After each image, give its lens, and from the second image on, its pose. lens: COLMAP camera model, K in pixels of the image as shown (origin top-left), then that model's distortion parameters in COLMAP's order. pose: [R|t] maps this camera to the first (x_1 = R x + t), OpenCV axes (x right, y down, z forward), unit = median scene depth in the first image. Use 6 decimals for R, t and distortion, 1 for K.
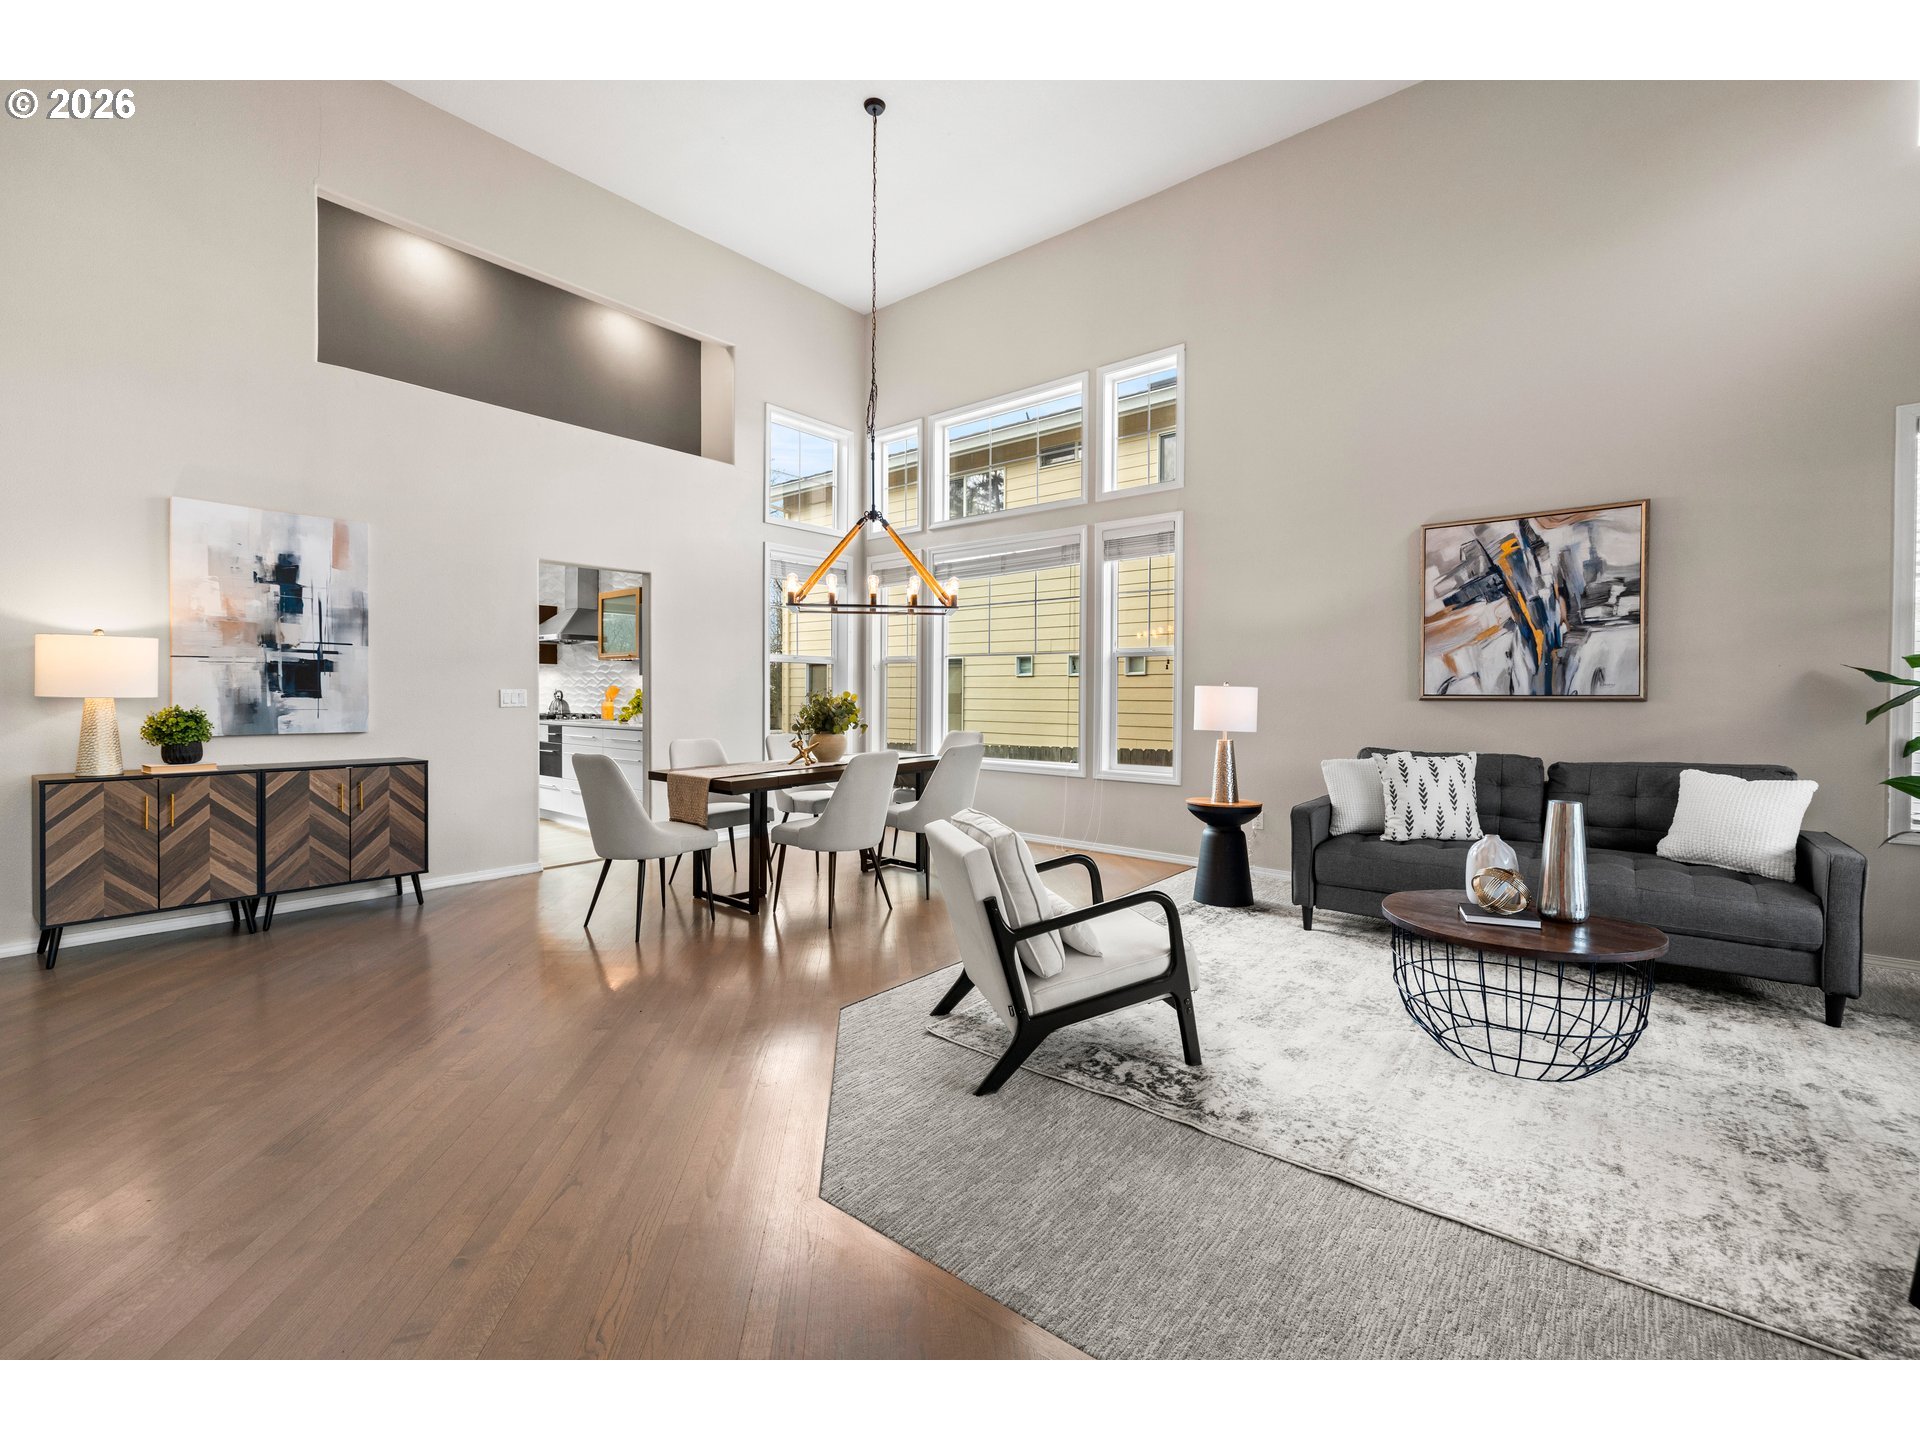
lens RADIAL K [[803.8, 0, 960.2], [0, 803.8, 702.0], [0, 0, 1]] dist [-0.000599, -0.000075]
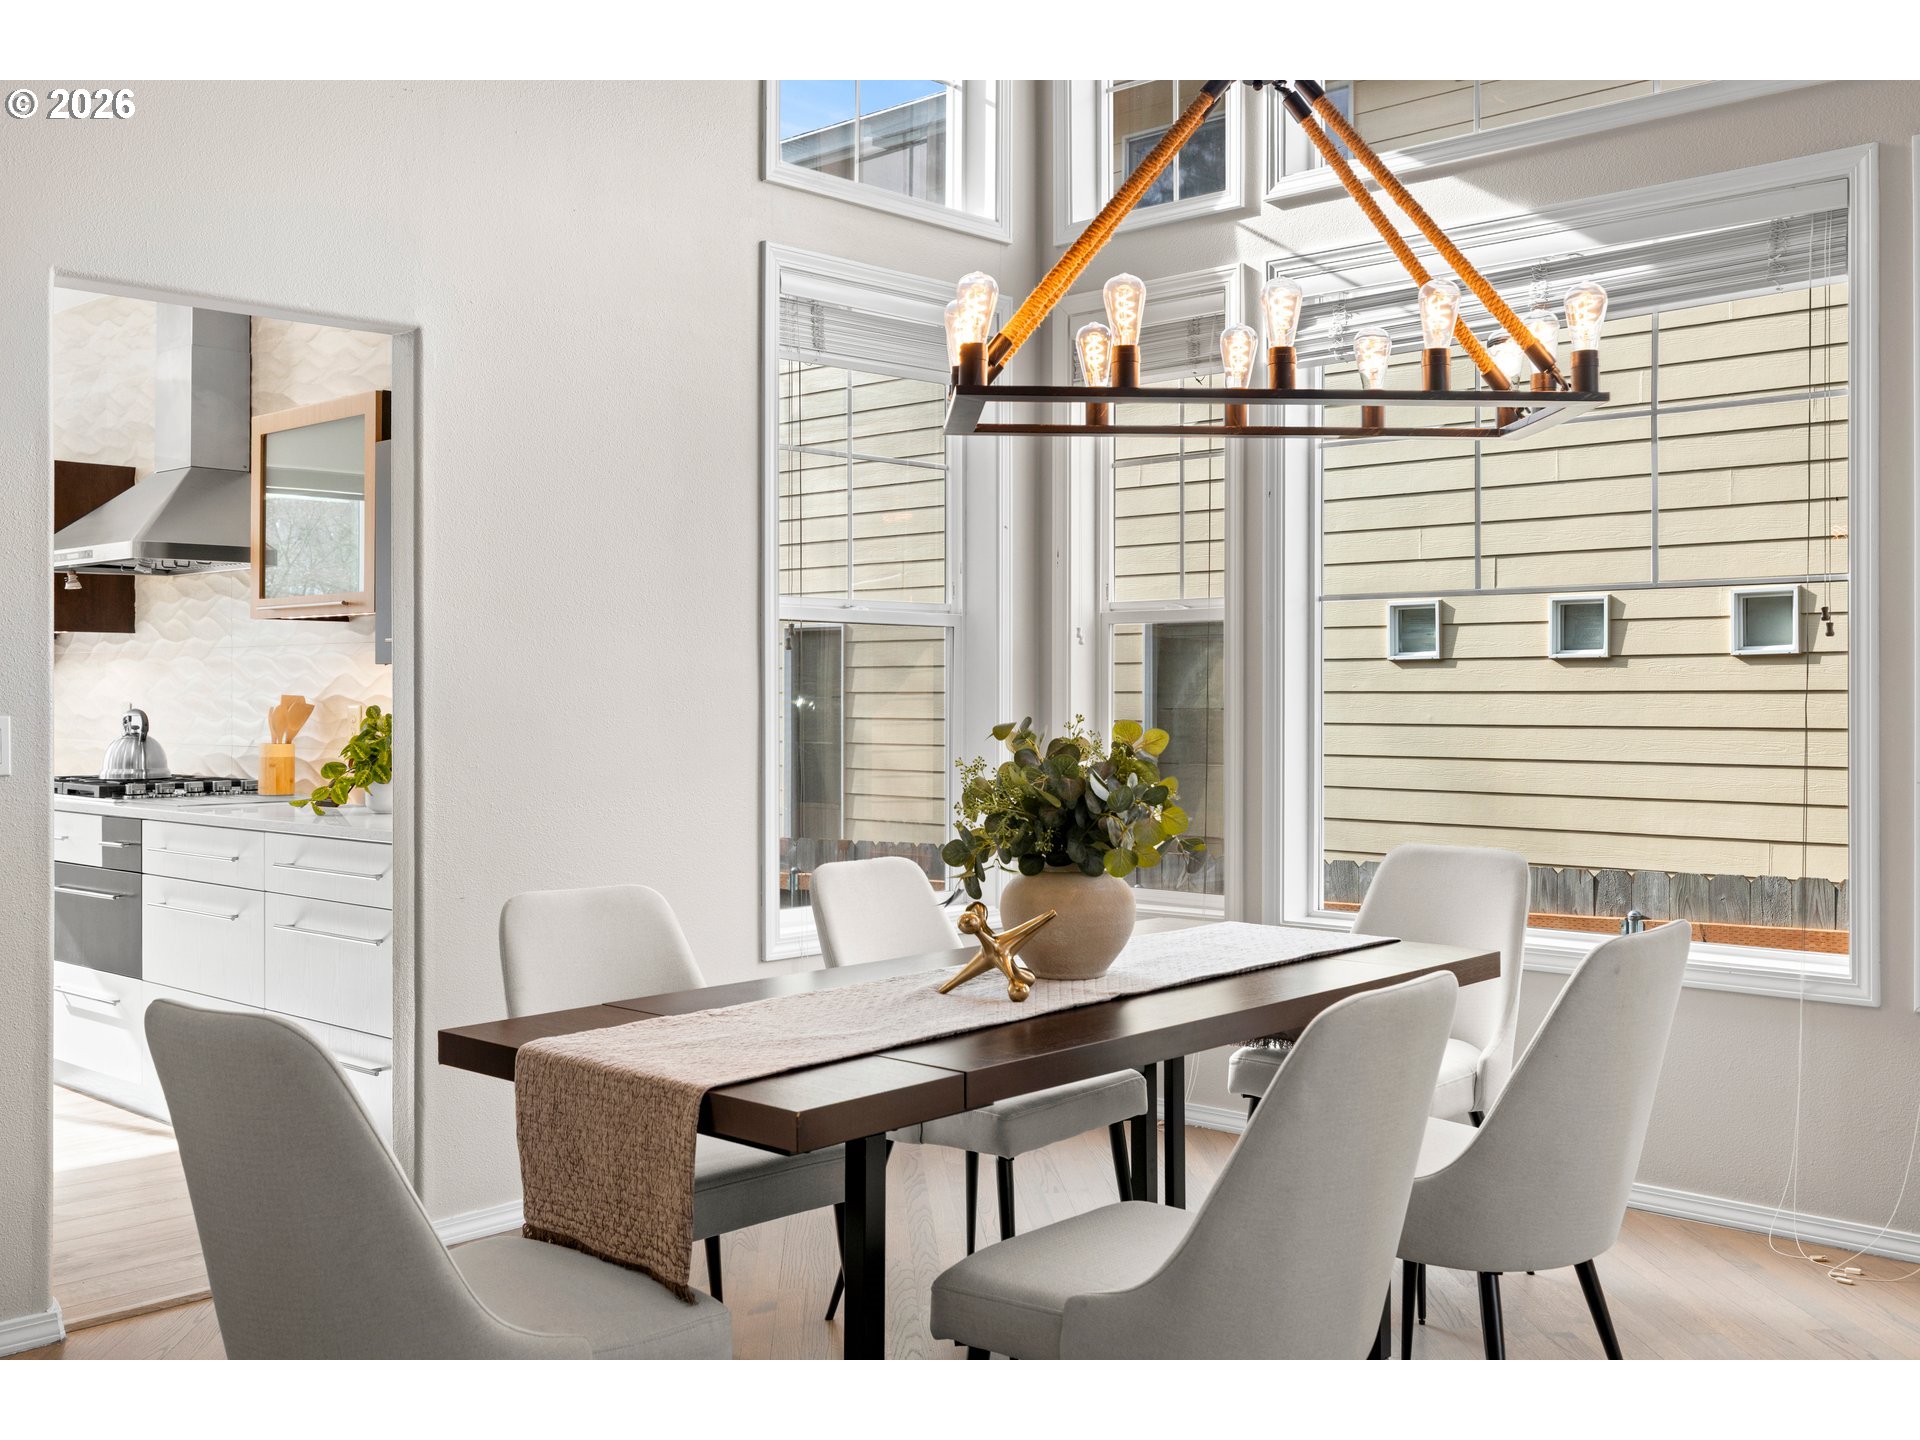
lens RADIAL K [[1856.6, 0, 961.0], [0, 1856.6, 684.4], [0, 0, 1]] dist [-0.005813, -0.007295]
pose [[0.998392, -0.004624, -0.056497, -0.194956], [0.003490, 0.999791, -0.020151, -0.014280], [0.056578, 0.019921, 0.998199, 0.430674]]
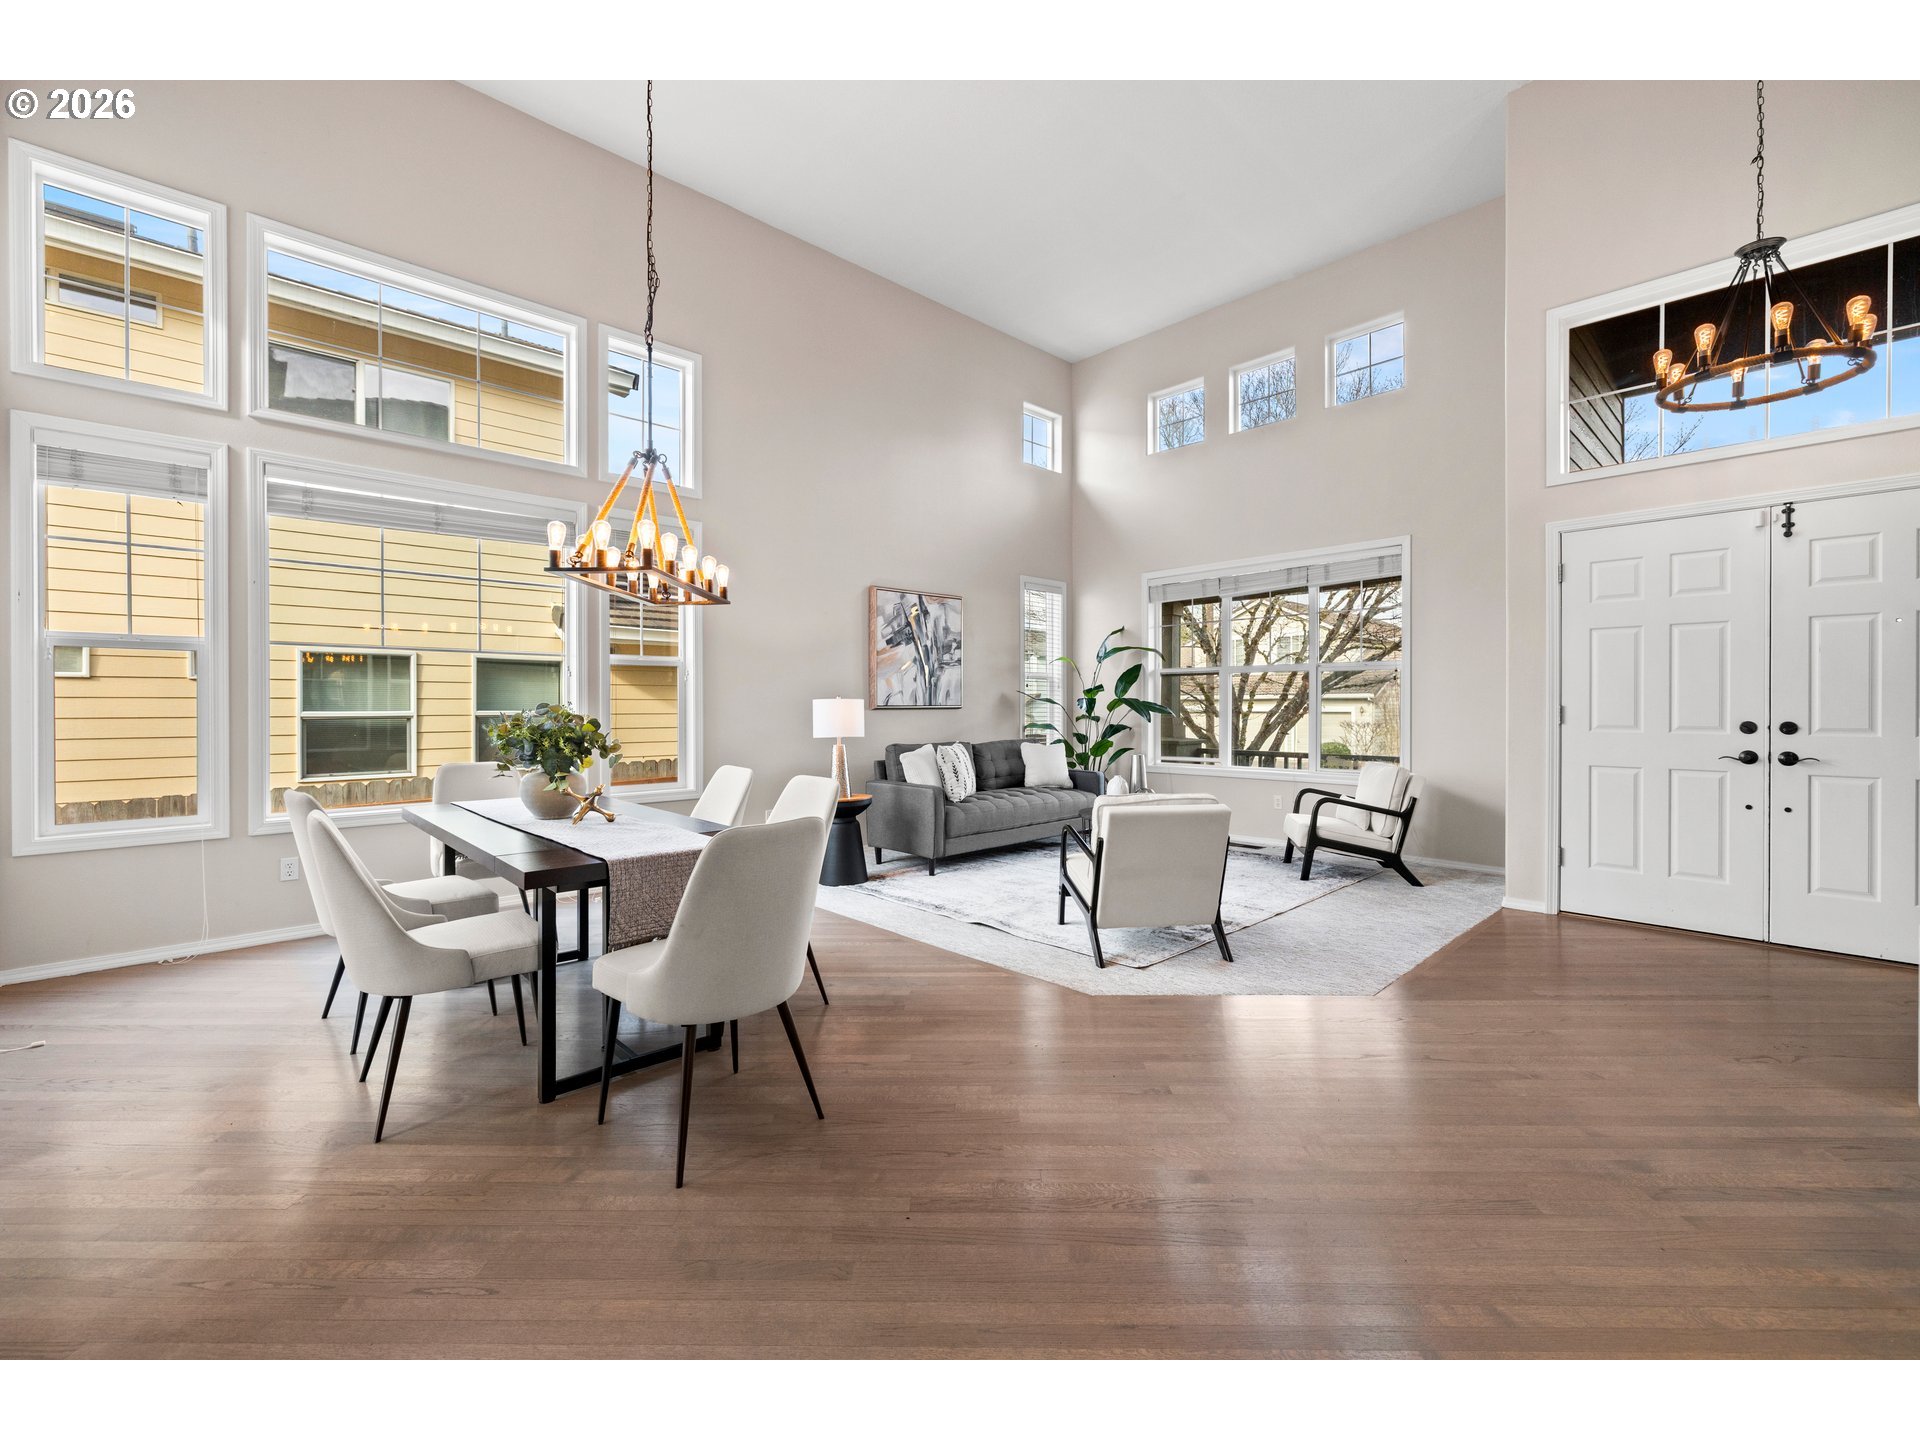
lens RADIAL K [[812.6, 0, 956.4], [0, 812.6, 702.8], [0, 0, 1]] dist [-0.000057, -0.000161]
pose [[0.126068, -0.000820, 0.992021, -0.877511], [0.013749, 0.999905, -0.000921, -0.011401], [-0.991926, 0.013755, 0.126067, 0.720874]]
